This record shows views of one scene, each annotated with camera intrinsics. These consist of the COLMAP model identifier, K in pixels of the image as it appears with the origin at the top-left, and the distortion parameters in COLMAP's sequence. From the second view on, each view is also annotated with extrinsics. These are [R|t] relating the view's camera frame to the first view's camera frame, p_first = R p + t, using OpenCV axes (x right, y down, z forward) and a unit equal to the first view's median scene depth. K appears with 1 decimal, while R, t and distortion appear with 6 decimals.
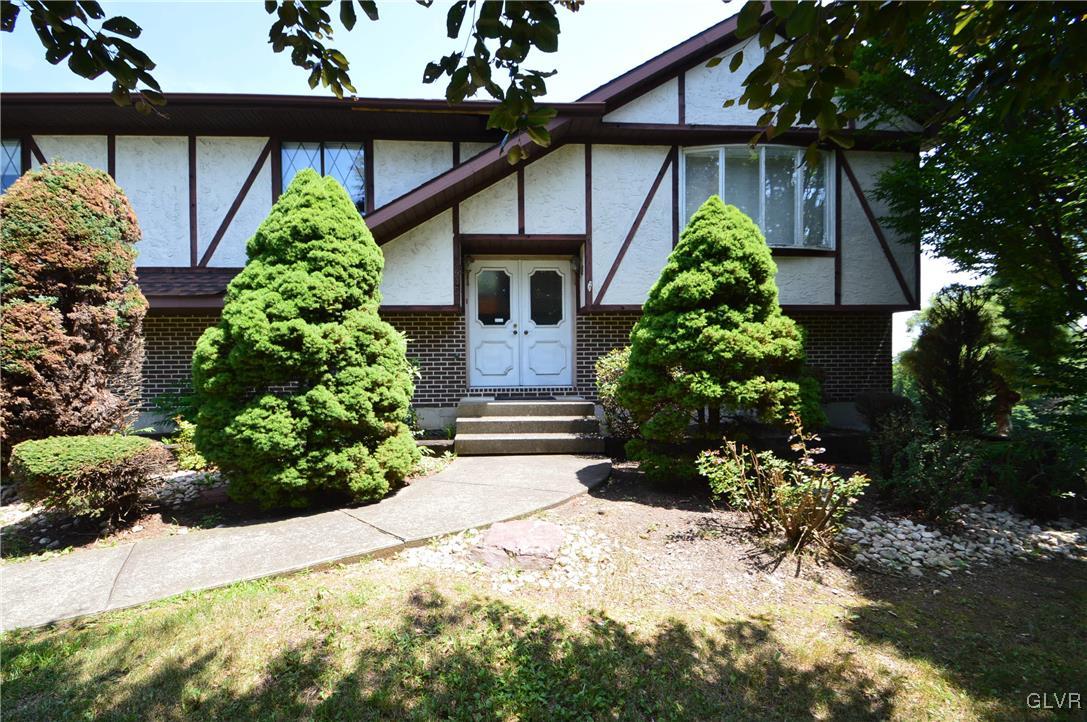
lens RADIAL K [[465.7, 0, 525.4], [0, 465.7, 363.8], [0, 0, 1]] dist [0.019074, -0.019982]
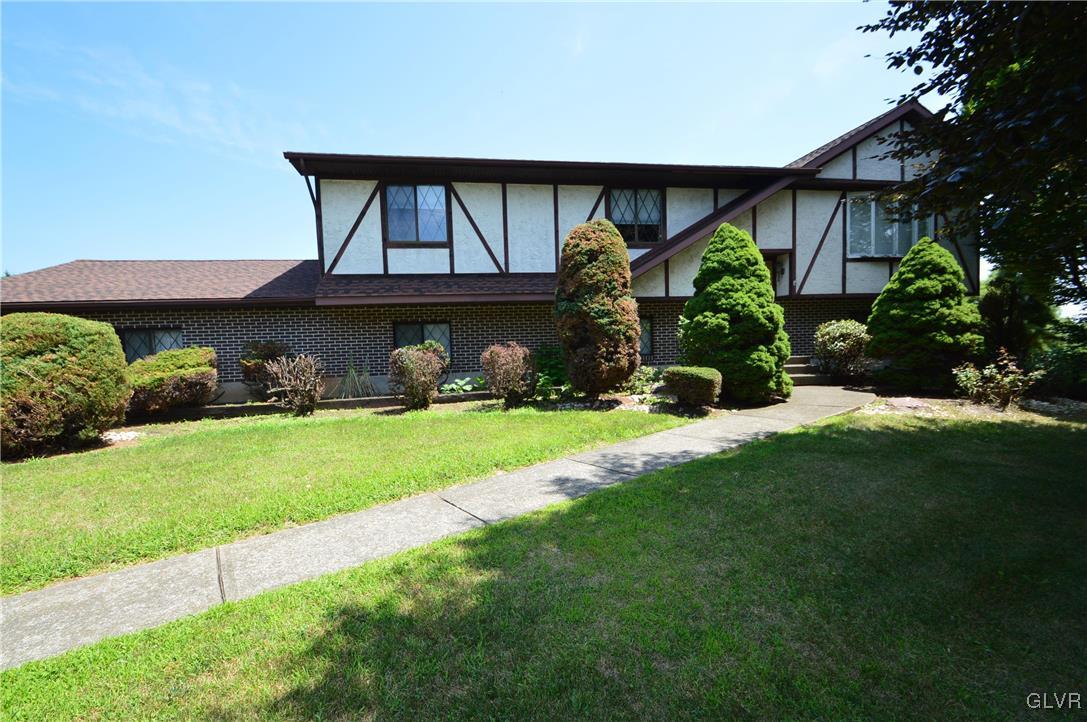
lens RADIAL K [[465.7, 0, 525.4], [0, 465.7, 363.8], [0, 0, 1]] dist [0.019074, -0.019982]
pose [[0.995215, -0.023874, 0.094746, -1.480053], [0.020308, 0.999055, 0.038419, 0.042219], [-0.095574, -0.036311, 0.994760, -0.770167]]
